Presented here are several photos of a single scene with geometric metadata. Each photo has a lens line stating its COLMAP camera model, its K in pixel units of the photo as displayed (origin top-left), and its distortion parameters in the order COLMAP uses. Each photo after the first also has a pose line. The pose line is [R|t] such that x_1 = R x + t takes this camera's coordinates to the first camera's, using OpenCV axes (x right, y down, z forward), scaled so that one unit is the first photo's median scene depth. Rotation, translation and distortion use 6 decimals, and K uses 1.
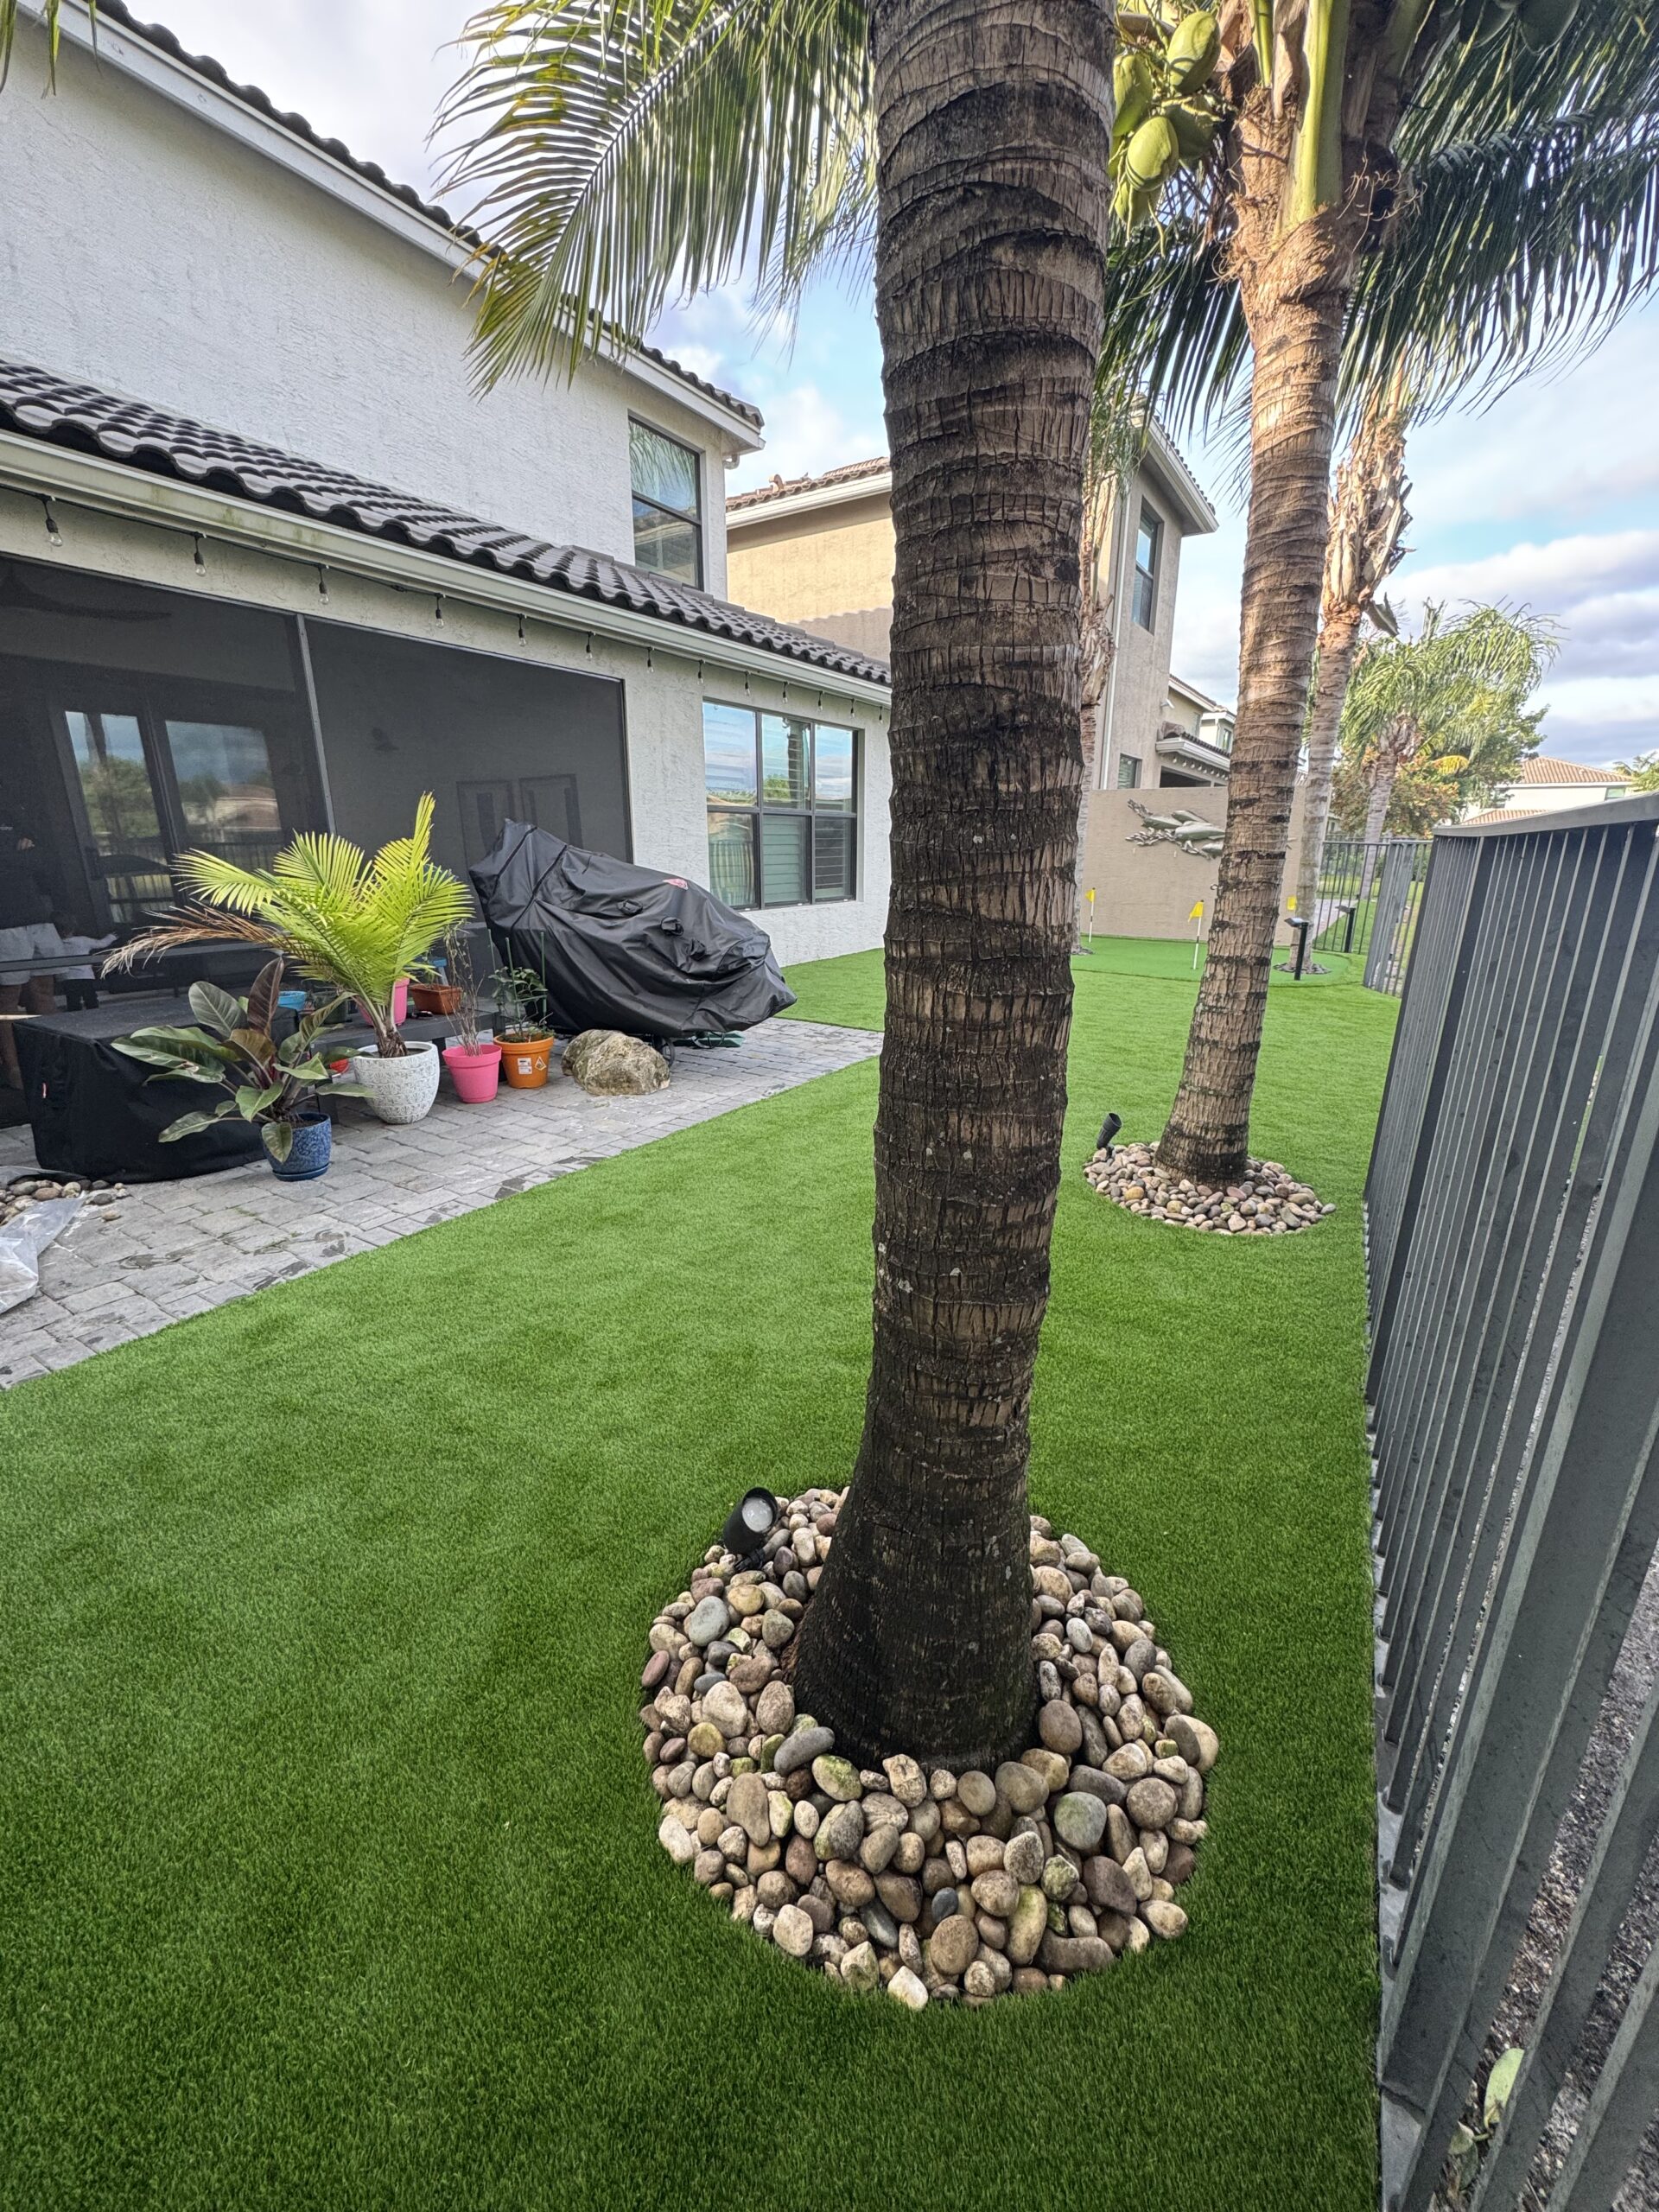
lens RADIAL K [[881.4, 0, 832.3], [0, 881.4, 1108.2], [0, 0, 1]] dist [-0.004208, 0.000492]
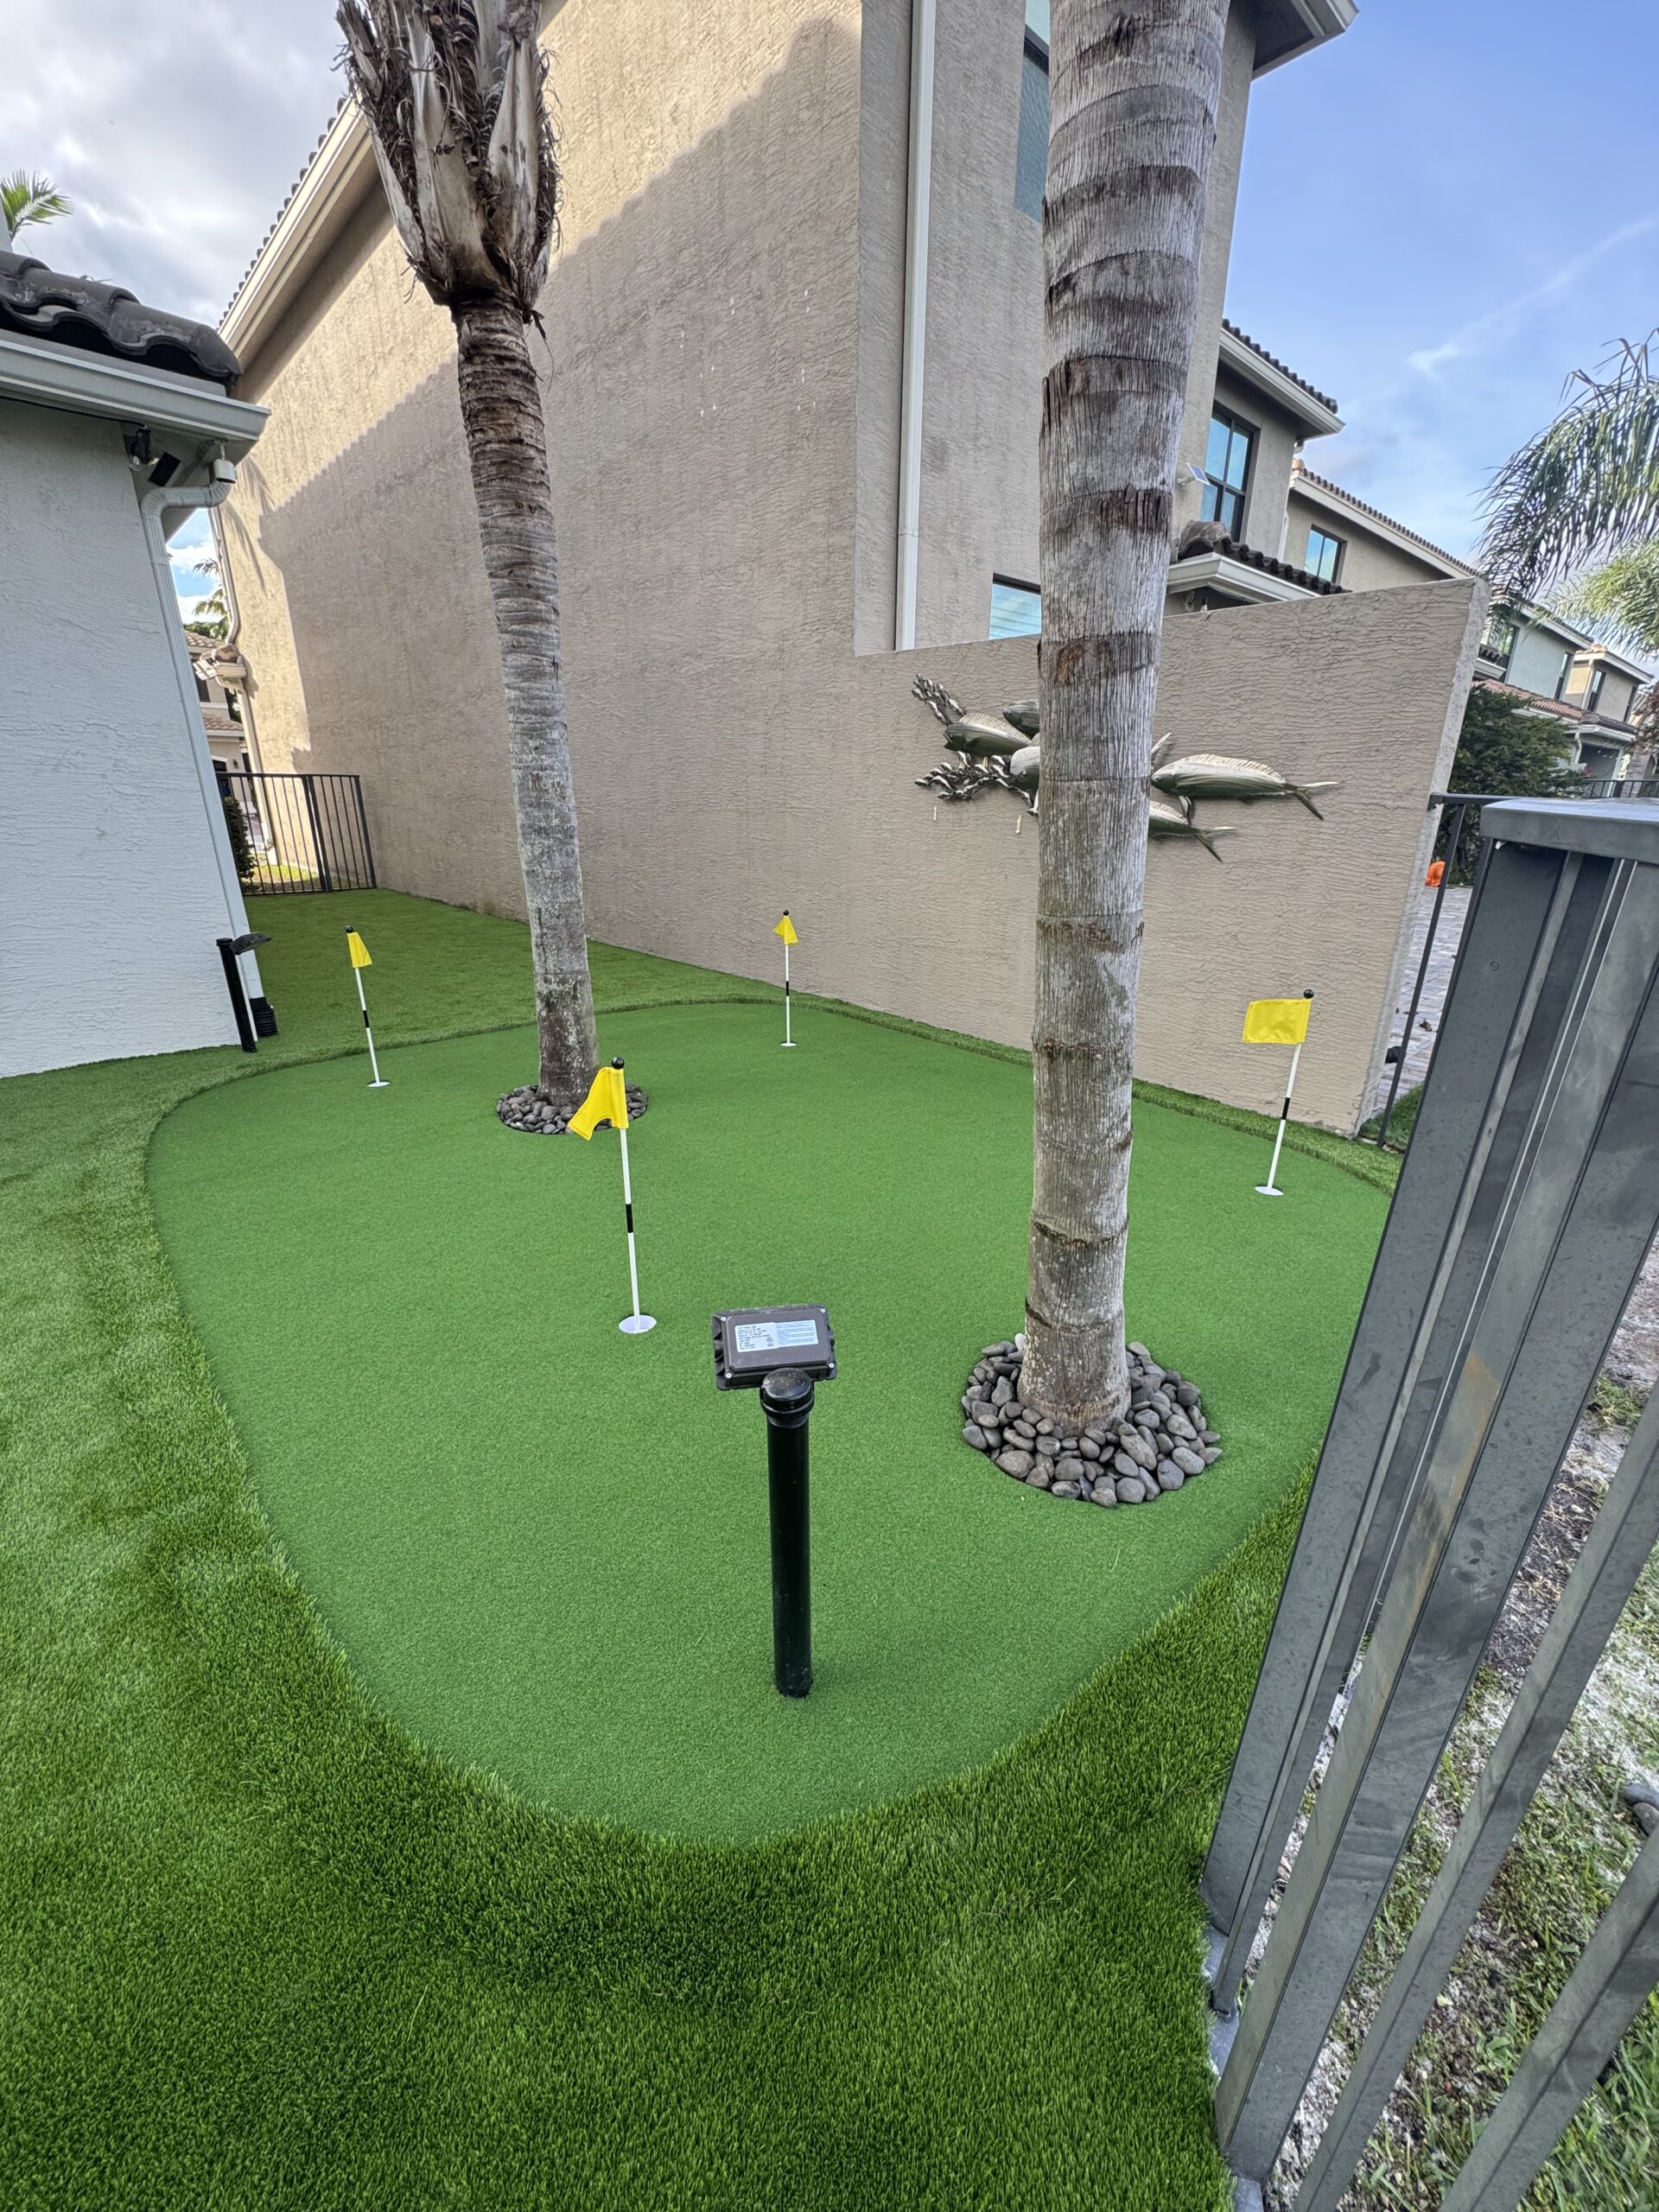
lens RADIAL K [[881.4, 0, 832.3], [0, 881.4, 1108.2], [0, 0, 1]] dist [-0.004208, 0.000492]
pose [[0.968489, 0.090628, -0.231982, 0.605290], [-0.077235, 0.994813, 0.066196, -0.278621], [0.236778, -0.046193, 0.970465, 0.912767]]
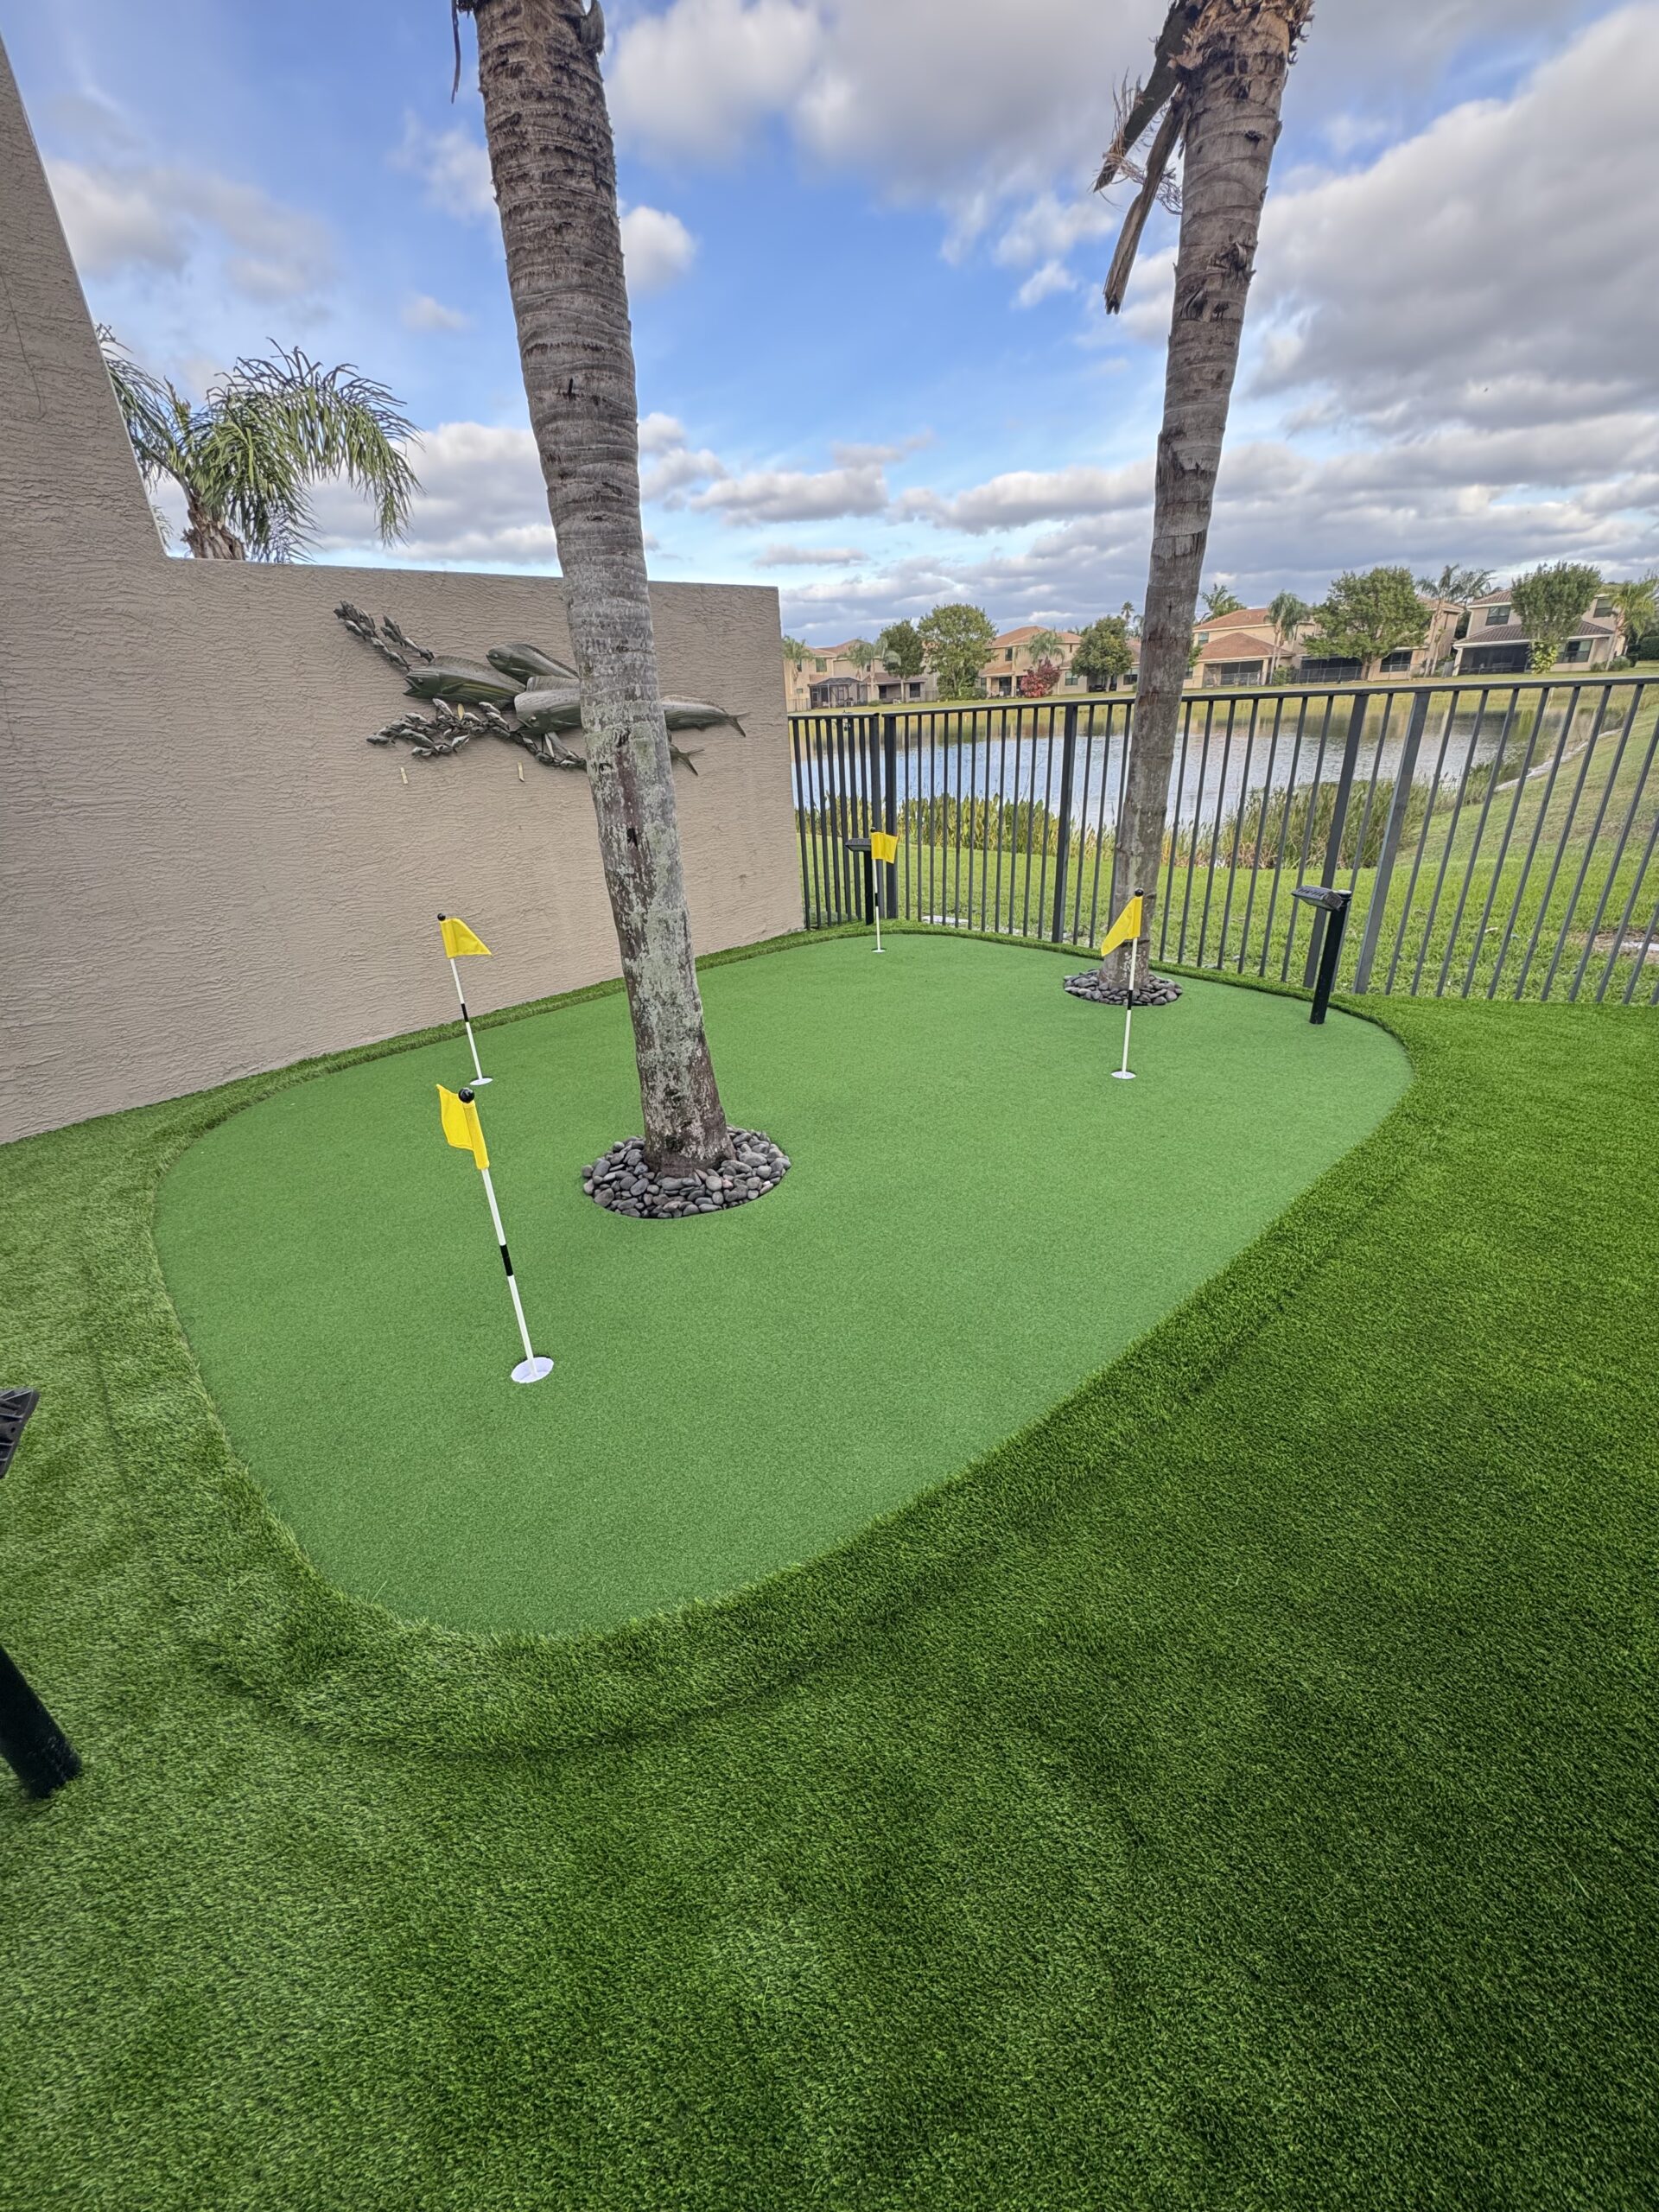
lens RADIAL K [[881.4, 0, 832.3], [0, 881.4, 1108.2], [0, 0, 1]] dist [-0.004208, 0.000492]
pose [[0.238892, -0.425551, 0.872833, 0.063540], [0.331928, 0.880500, 0.338441, -0.364004], [-0.912554, 0.208867, 0.351597, 1.156000]]
